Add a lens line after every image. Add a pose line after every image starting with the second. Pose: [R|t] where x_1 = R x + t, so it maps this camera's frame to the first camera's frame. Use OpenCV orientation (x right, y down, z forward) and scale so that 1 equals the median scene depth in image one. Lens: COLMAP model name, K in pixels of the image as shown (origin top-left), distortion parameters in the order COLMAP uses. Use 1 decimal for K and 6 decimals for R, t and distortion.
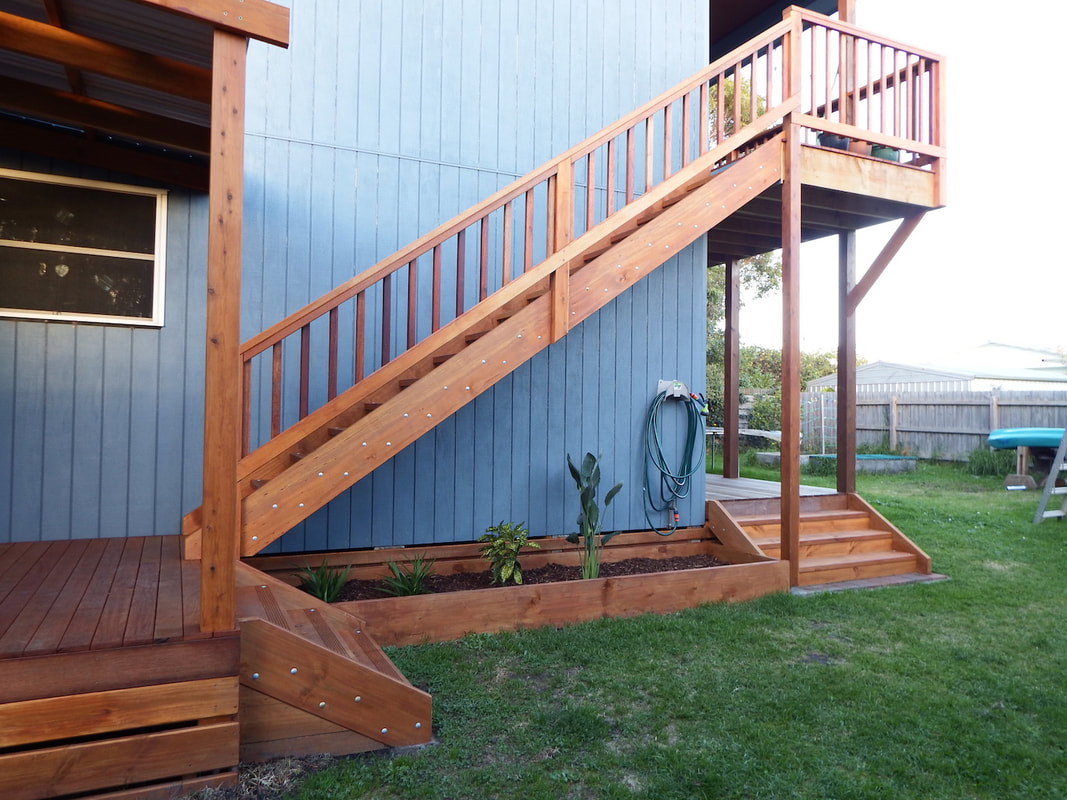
lens RADIAL K [[764.6, 0, 533.5], [0, 764.6, 400.0], [0, 0, 1]] dist [-0.027628, 0.011471]
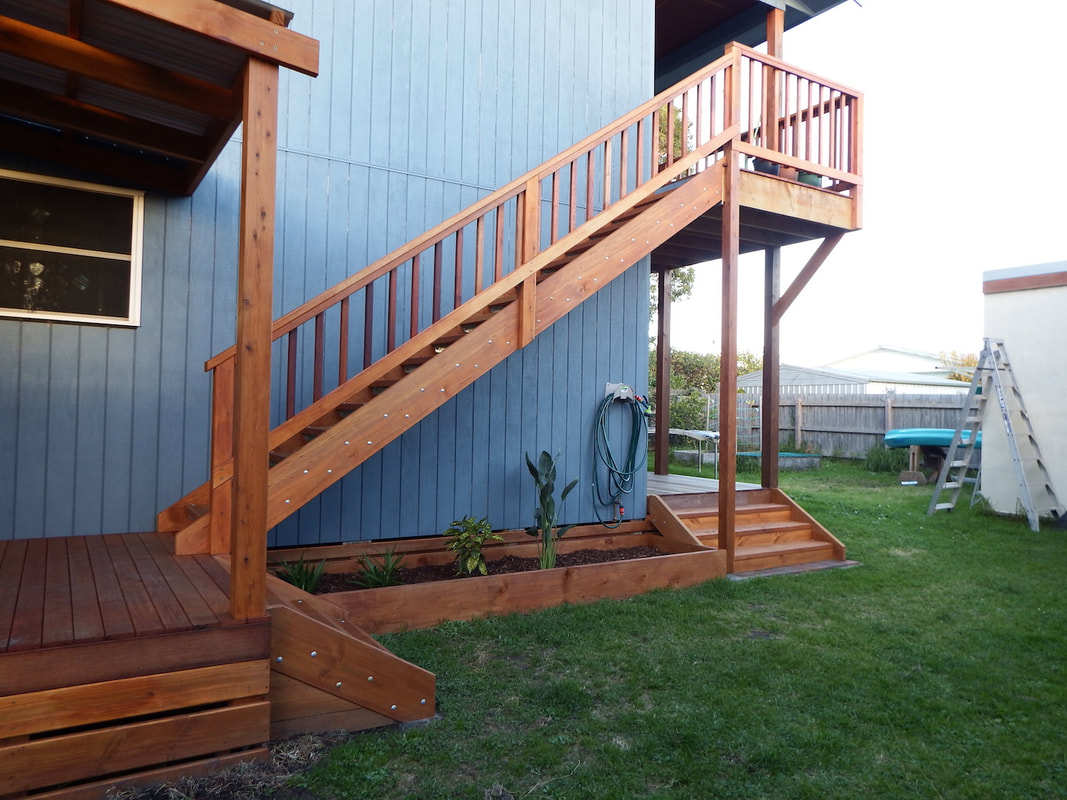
lens RADIAL K [[764.6, 0, 533.5], [0, 764.6, 400.0], [0, 0, 1]] dist [-0.027628, 0.011471]
pose [[0.993005, 0.008175, 0.117786, -0.084078], [-0.008570, 0.999959, 0.002850, -0.006040], [-0.117758, -0.003840, 0.993035, -0.066693]]
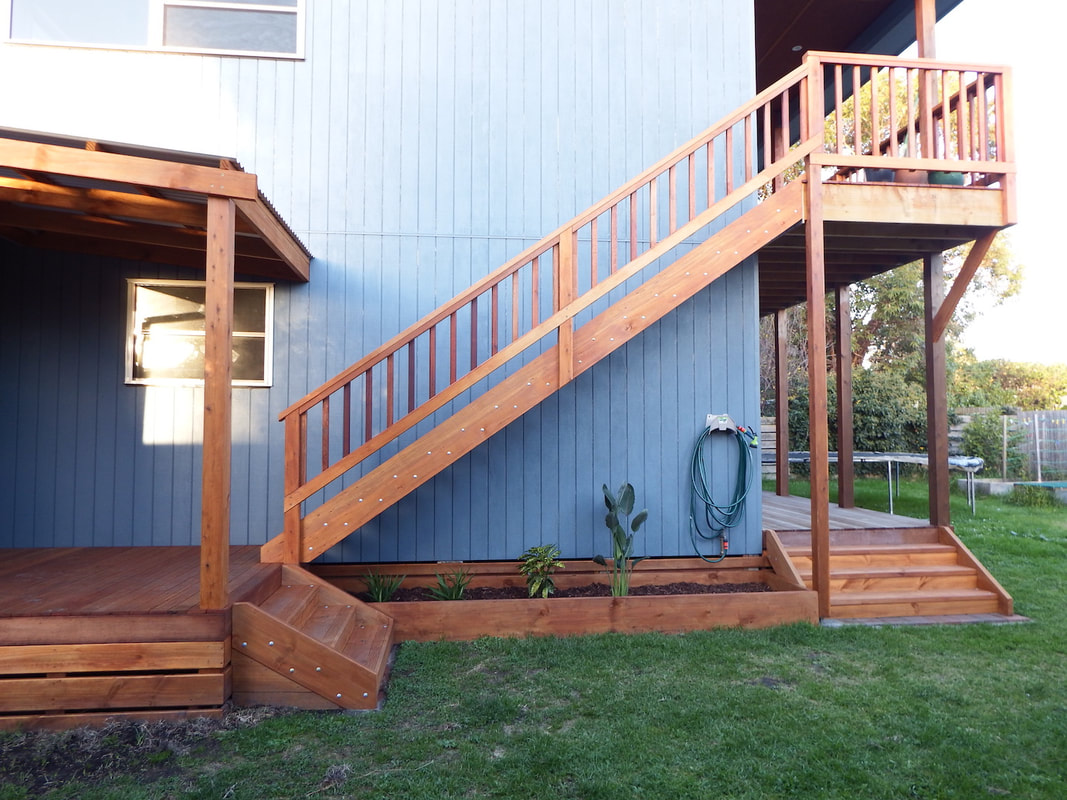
lens RADIAL K [[760.4, 0, 533.5], [0, 760.4, 400.0], [0, 0, 1]] dist [-0.024501, 0.001970]
pose [[0.946231, -0.026909, -0.322371, 0.367685], [0.016938, 0.999289, -0.033696, -0.020134], [0.323049, 0.026424, 0.946013, -0.100144]]
